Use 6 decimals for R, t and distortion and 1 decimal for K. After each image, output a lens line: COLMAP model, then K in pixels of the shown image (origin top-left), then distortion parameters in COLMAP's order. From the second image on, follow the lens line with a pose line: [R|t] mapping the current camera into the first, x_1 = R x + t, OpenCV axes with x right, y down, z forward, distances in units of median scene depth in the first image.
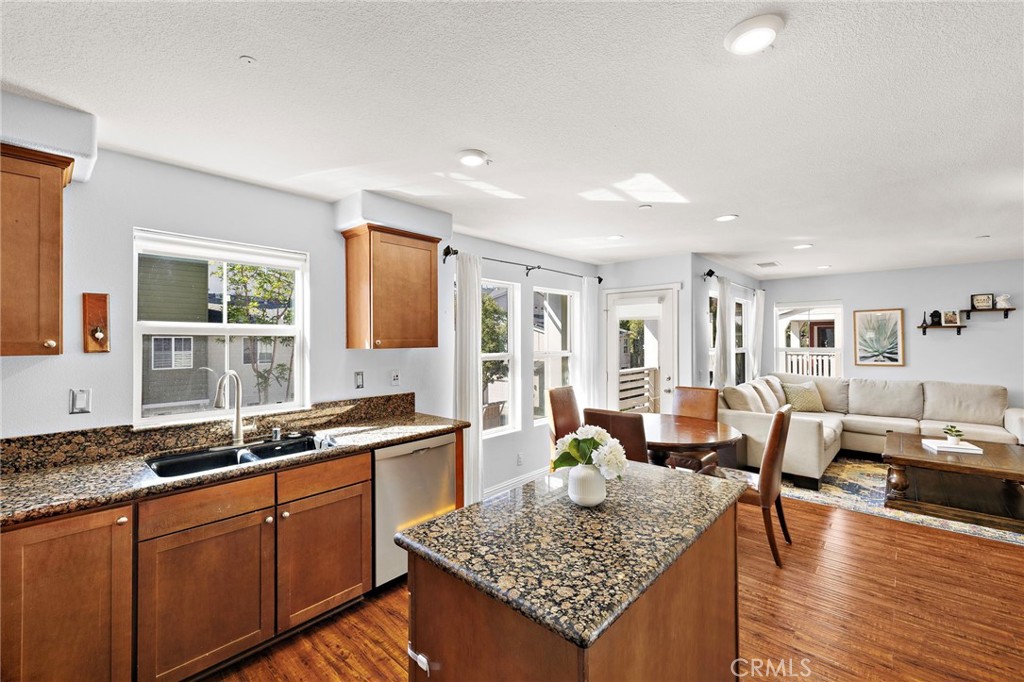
lens RADIAL K [[431.3, 0, 504.0], [0, 431.3, 341.9], [0, 0, 1]] dist [0.009626, -0.000594]
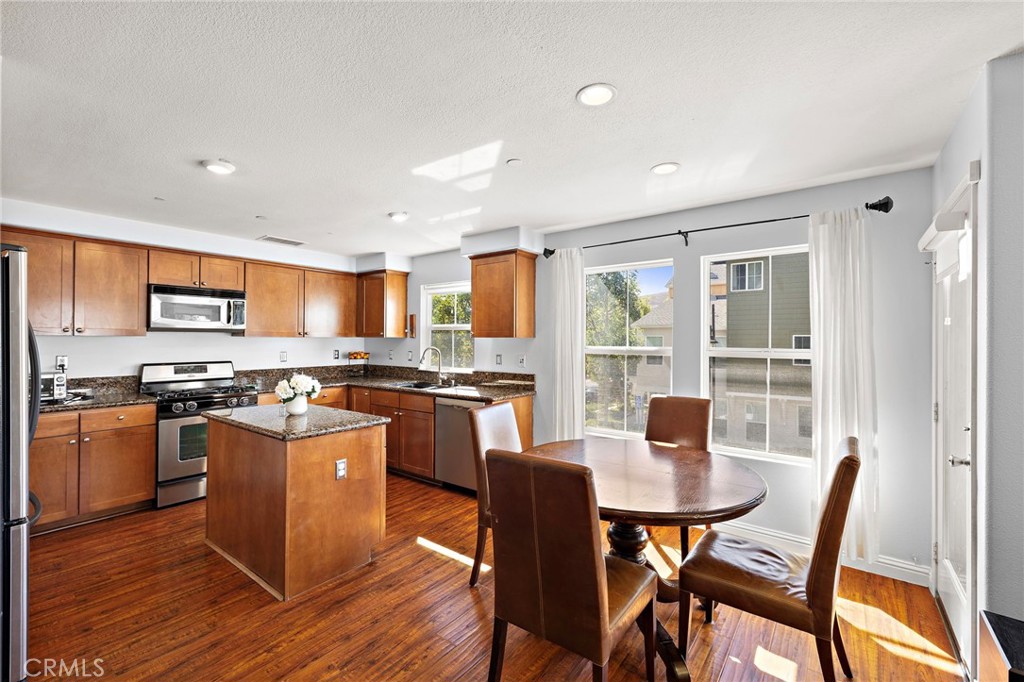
lens RADIAL K [[431.3, 0, 504.8], [0, 431.3, 338.4], [0, 0, 1]] dist [0.009626, -0.000594]
pose [[0.079997, 0.001576, -0.996794, 0.685875], [-0.008508, 0.999963, 0.000898, 0.009643], [0.996759, 0.008409, 0.080008, 0.557968]]
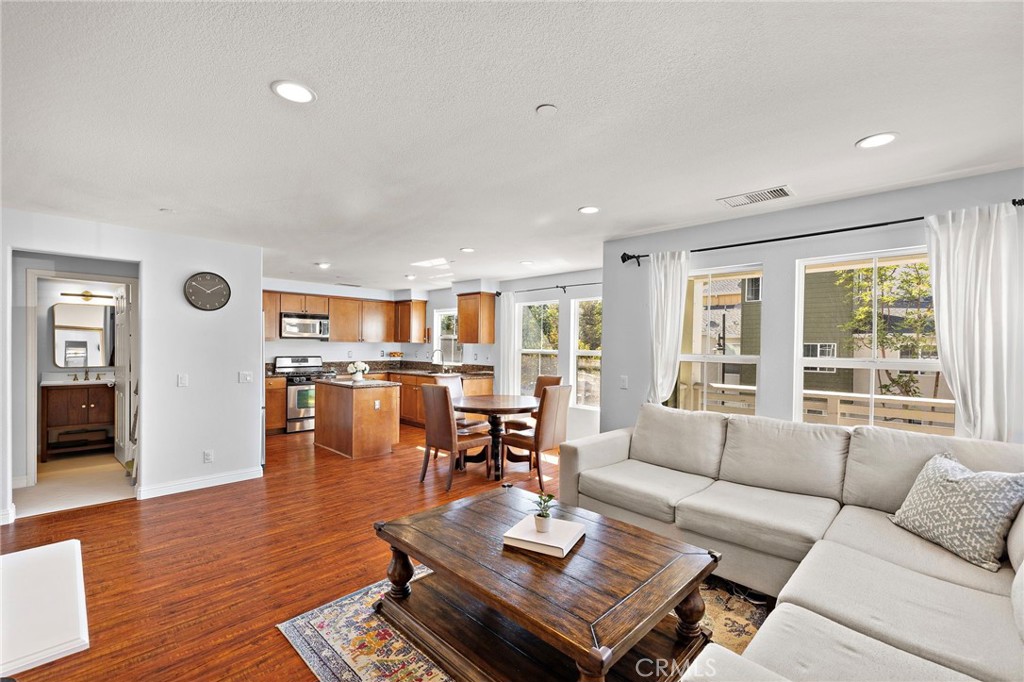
lens RADIAL K [[431.3, 0, 506.7], [0, 431.3, 353.2], [0, 0, 1]] dist [0.009626, -0.000594]
pose [[-0.038709, 0.022806, -0.998990, 1.244177], [-0.016874, 0.999582, 0.023473, 0.005334], [0.999108, 0.017766, -0.038308, 0.777343]]
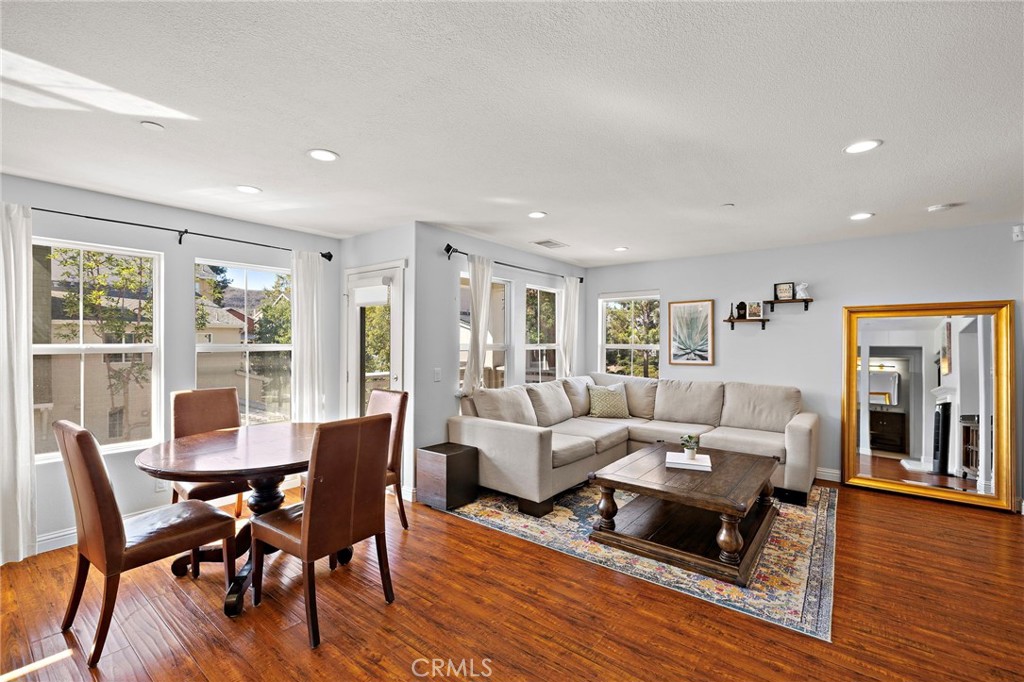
lens RADIAL K [[431.3, 0, 520.6], [0, 431.3, 351.7], [0, 0, 1]] dist [0.009626, -0.000594]
pose [[0.997800, 0.005391, 0.066082, 0.524707], [-0.006767, 0.999765, 0.020617, 0.014512], [-0.065955, -0.021018, 0.997601, 0.169034]]
